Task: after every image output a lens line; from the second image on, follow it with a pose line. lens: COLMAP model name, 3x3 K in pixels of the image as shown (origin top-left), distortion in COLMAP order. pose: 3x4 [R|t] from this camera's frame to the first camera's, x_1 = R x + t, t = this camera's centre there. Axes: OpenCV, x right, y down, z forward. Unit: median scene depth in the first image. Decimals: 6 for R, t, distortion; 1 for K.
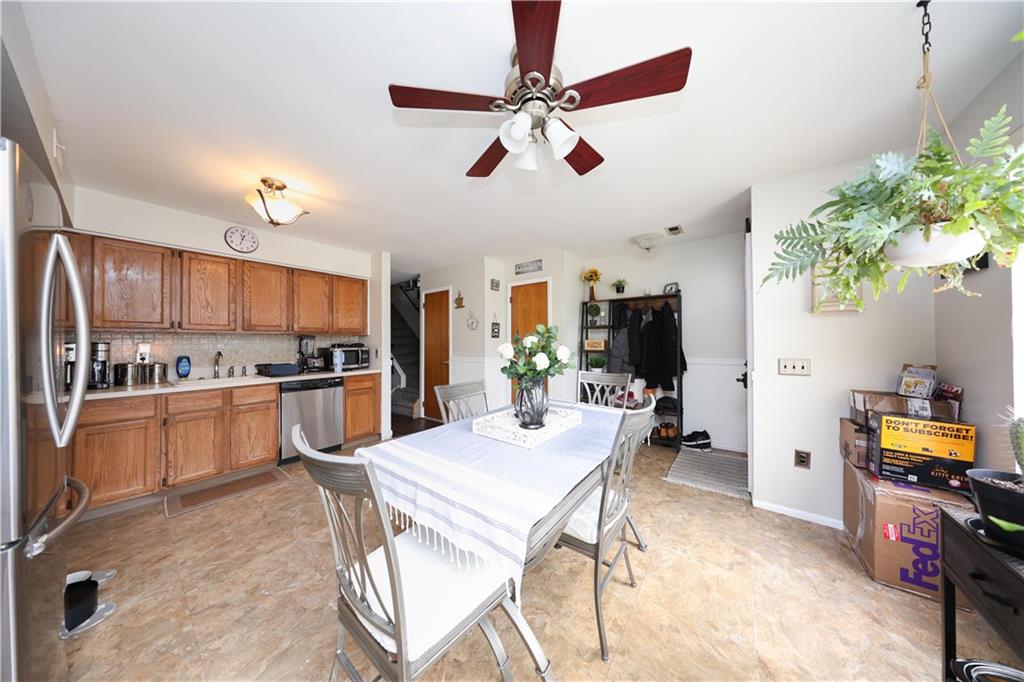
lens RADIAL K [[293.9, 0, 512.0], [0, 293.9, 341.0], [0, 0, 1]] dist [-0.003368, -0.000014]
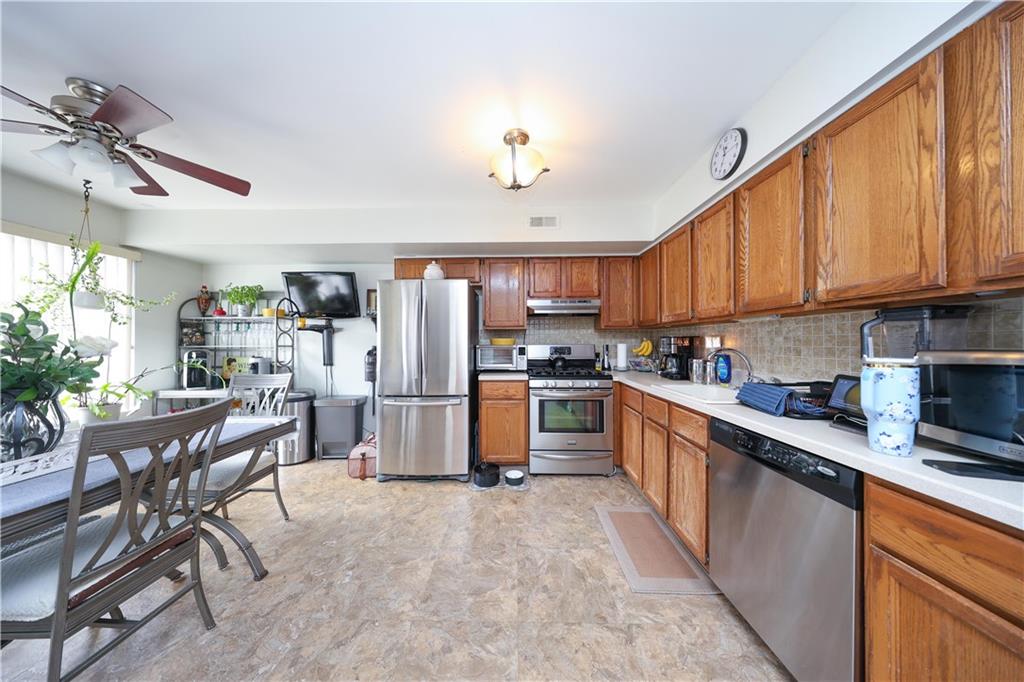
lens RADIAL K [[293.9, 0, 512.0], [0, 293.9, 341.0], [0, 0, 1]] dist [-0.003368, -0.000014]
pose [[-0.807778, -0.000050, -0.589487, -0.241322], [0.003539, 0.999982, -0.004935, 0.019354], [0.589476, -0.006072, -0.807763, 1.200979]]
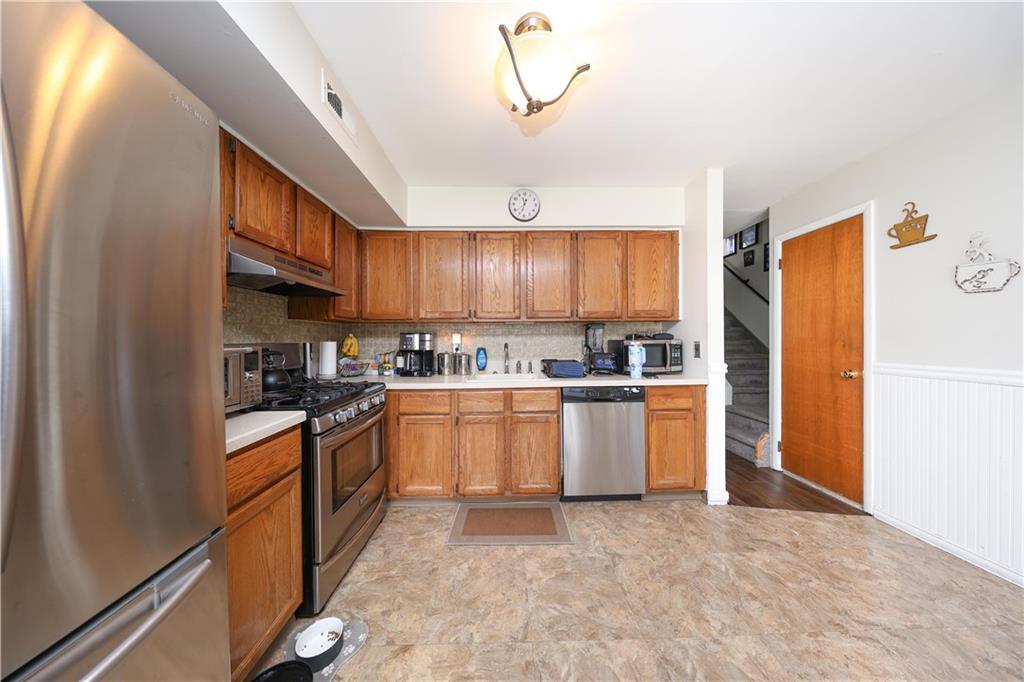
lens RADIAL K [[297.8, 0, 510.8], [0, 297.8, 338.7], [0, 0, 1]] dist [-0.000612, -0.000042]
pose [[0.618653, -0.002028, -0.785661, -0.296811], [0.007451, 0.999967, 0.003287, 0.019345], [0.785629, -0.007888, 0.618648, 0.454943]]
